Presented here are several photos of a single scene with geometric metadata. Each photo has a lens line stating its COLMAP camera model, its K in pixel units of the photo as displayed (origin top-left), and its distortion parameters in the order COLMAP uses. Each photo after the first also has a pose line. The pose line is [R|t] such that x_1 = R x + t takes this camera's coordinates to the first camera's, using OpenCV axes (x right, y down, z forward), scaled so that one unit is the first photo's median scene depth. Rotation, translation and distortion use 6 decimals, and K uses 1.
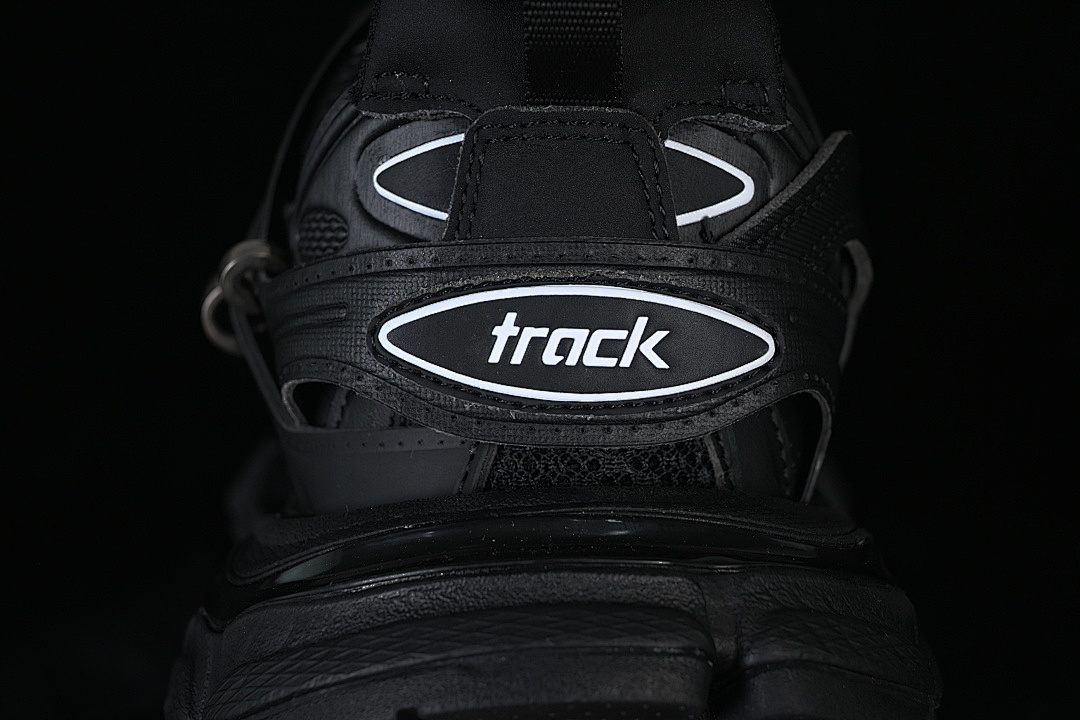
lens RADIAL K [[2346.0, 0, 538.5], [0, 2346.0, 359.6], [0, 0, 1]] dist [-0.013792, 0.000000]
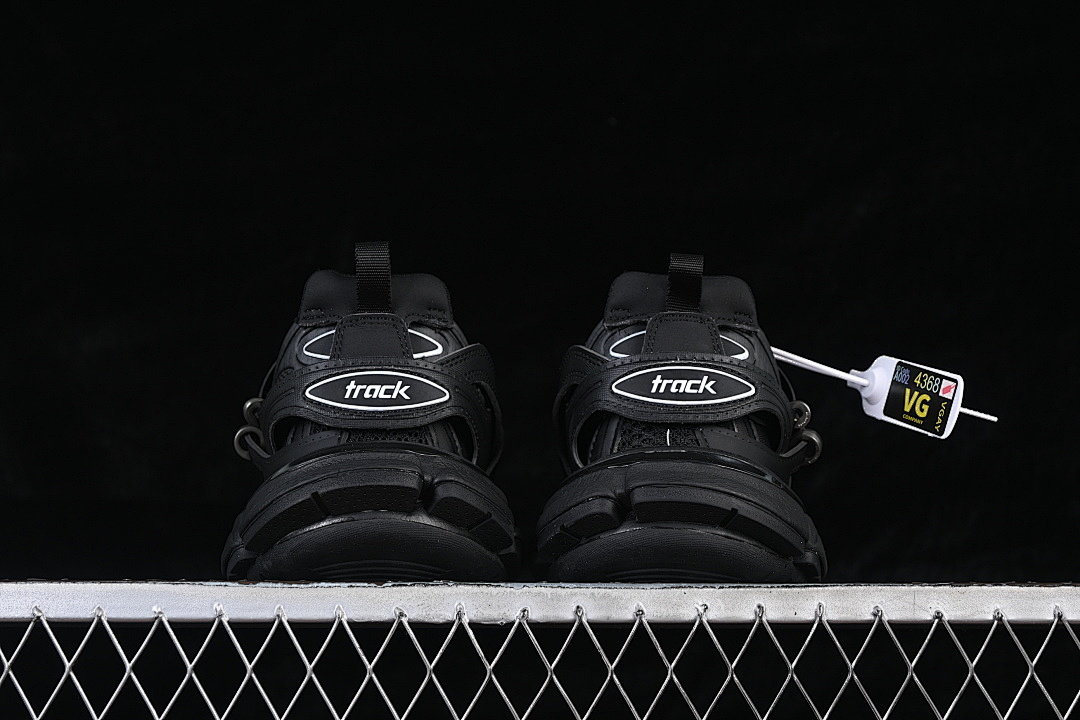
lens RADIAL K [[2346.0, 0, 541.2], [0, 2346.0, 358.8], [0, 0, 1]] dist [-0.013792, 0.000000]
pose [[0.999246, -0.020875, 0.032747, 0.121390], [0.032008, 0.920217, -0.390099, 1.052895], [-0.021991, 0.390852, 0.920191, -1.587699]]
